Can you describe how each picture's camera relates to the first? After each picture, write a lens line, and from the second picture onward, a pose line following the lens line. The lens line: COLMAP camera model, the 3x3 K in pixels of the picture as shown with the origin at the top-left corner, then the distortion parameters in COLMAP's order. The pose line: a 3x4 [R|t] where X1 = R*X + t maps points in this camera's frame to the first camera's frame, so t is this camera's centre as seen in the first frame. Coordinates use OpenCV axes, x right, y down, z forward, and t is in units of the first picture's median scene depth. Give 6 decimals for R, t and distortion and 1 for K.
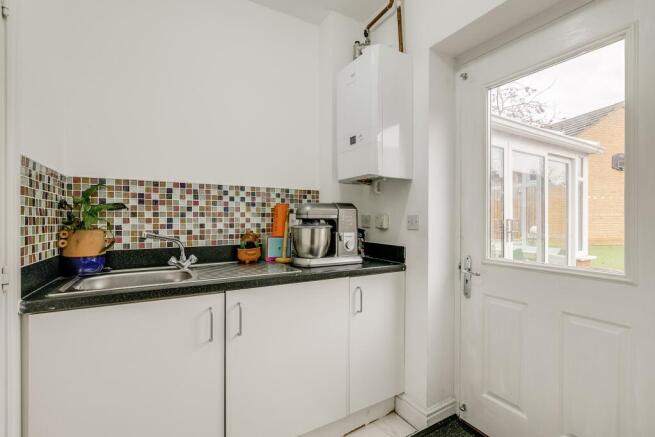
lens RADIAL K [[302.6, 0, 328.2], [0, 302.6, 219.8], [0, 0, 1]] dist [0.000327, -0.000642]
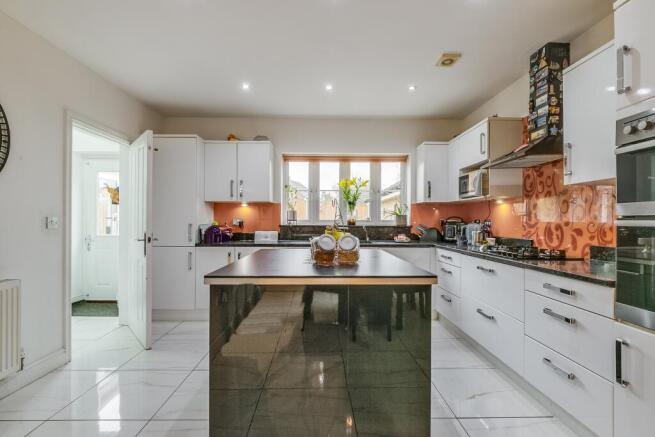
lens RADIAL K [[302.6, 0, 328.2], [0, 302.6, 219.8], [0, 0, 1]] dist [0.000327, -0.000642]
pose [[0.484689, 0.001977, 0.874684, -0.791950], [-0.001143, 0.999998, -0.001627, -0.003460], [-0.874686, -0.000211, 0.484690, -1.993458]]
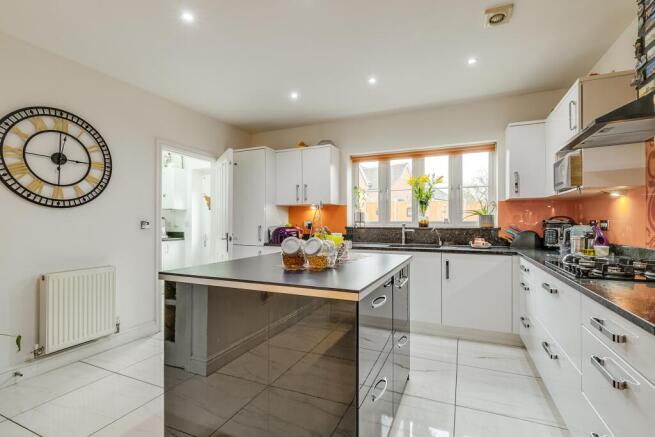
lens RADIAL K [[299.6, 0, 330.4], [0, 299.6, 218.8], [0, 0, 1]] dist [0.000454, -0.000733]
pose [[0.806439, 0.002491, 0.591312, -0.349791], [0.004109, 0.999943, -0.009816, -0.005954], [-0.591303, 0.010346, 0.806383, -2.367612]]
